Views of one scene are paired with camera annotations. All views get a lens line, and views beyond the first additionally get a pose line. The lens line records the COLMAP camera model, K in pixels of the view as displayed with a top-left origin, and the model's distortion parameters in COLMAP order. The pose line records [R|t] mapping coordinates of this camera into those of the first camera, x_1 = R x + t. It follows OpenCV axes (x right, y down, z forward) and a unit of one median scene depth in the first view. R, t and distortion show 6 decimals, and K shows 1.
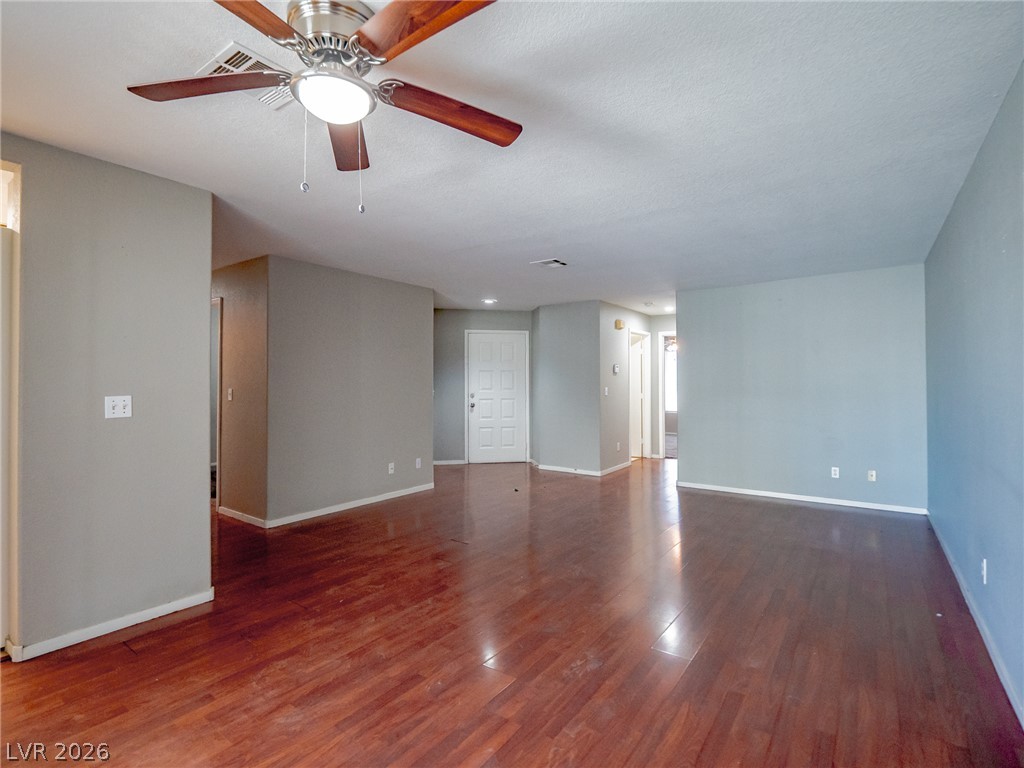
lens RADIAL K [[497.6, 0, 511.4], [0, 497.6, 371.2], [0, 0, 1]] dist [-0.005630, -0.008130]
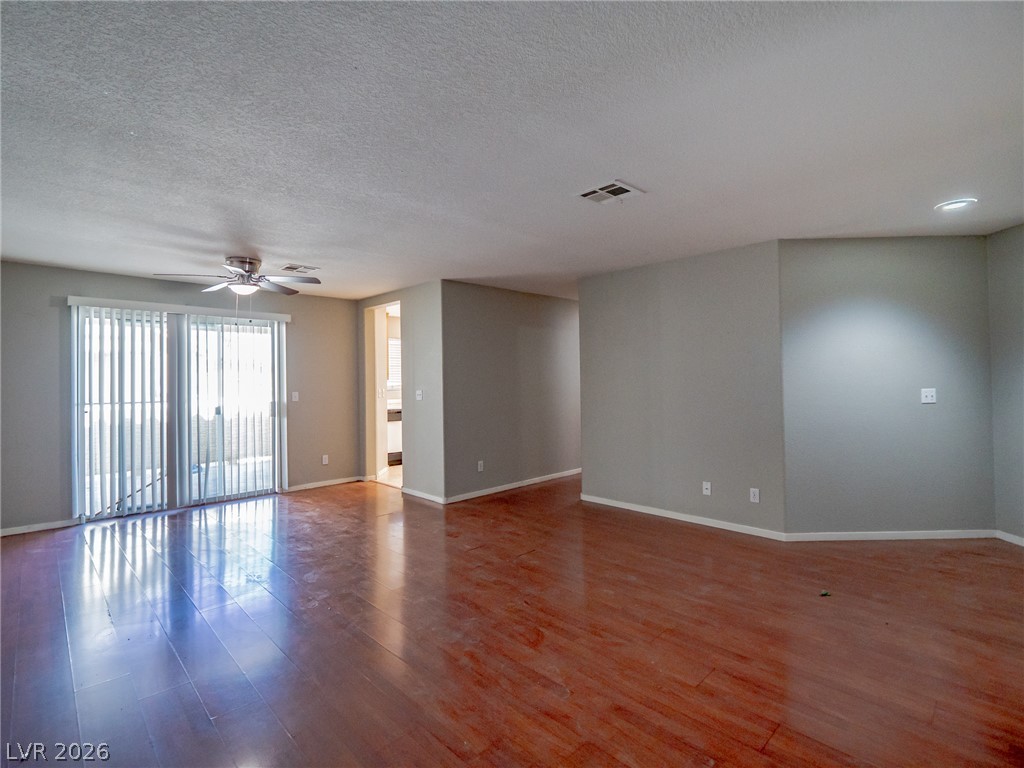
lens RADIAL K [[497.6, 0, 511.4], [0, 497.6, 371.2], [0, 0, 1]] dist [-0.005630, -0.008130]
pose [[-0.179506, -0.015035, -0.983642, 1.221255], [0.034705, 0.999164, -0.021606, 0.025867], [0.983144, -0.038016, -0.178835, 1.688828]]
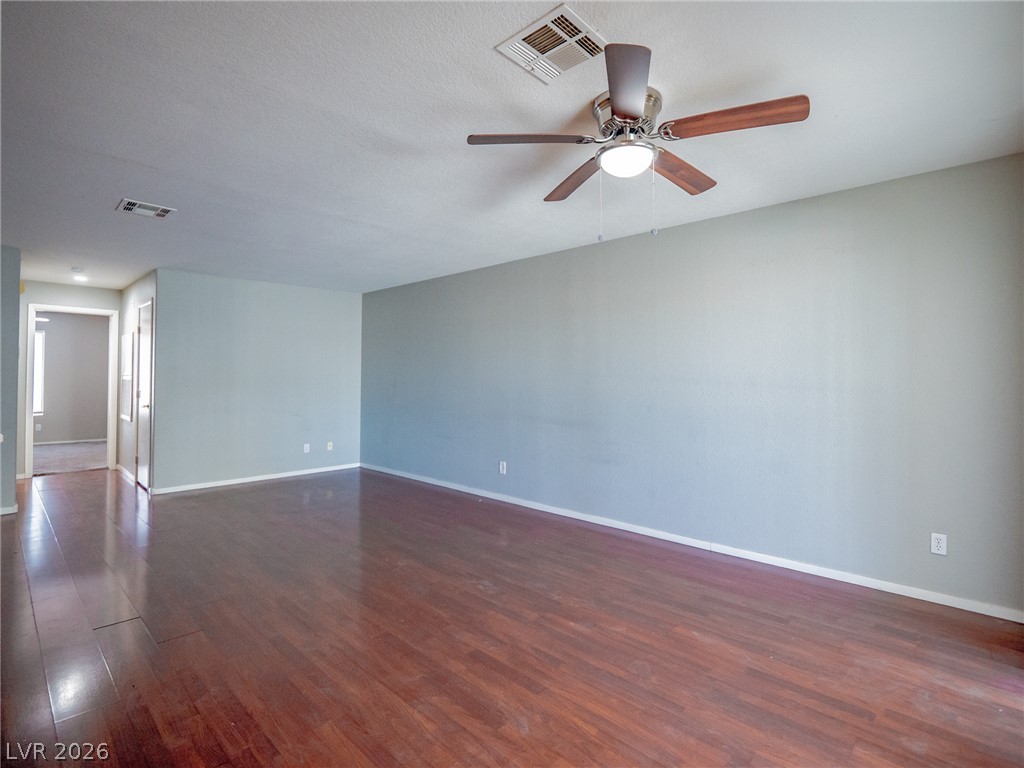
lens RADIAL K [[497.6, 0, 511.4], [0, 497.6, 371.2], [0, 0, 1]] dist [-0.005630, -0.008130]
pose [[0.132811, 0.016553, 0.991003, -0.968088], [-0.027676, 0.999533, -0.012987, 0.027579], [-0.990755, -0.025702, 0.133207, 0.630257]]
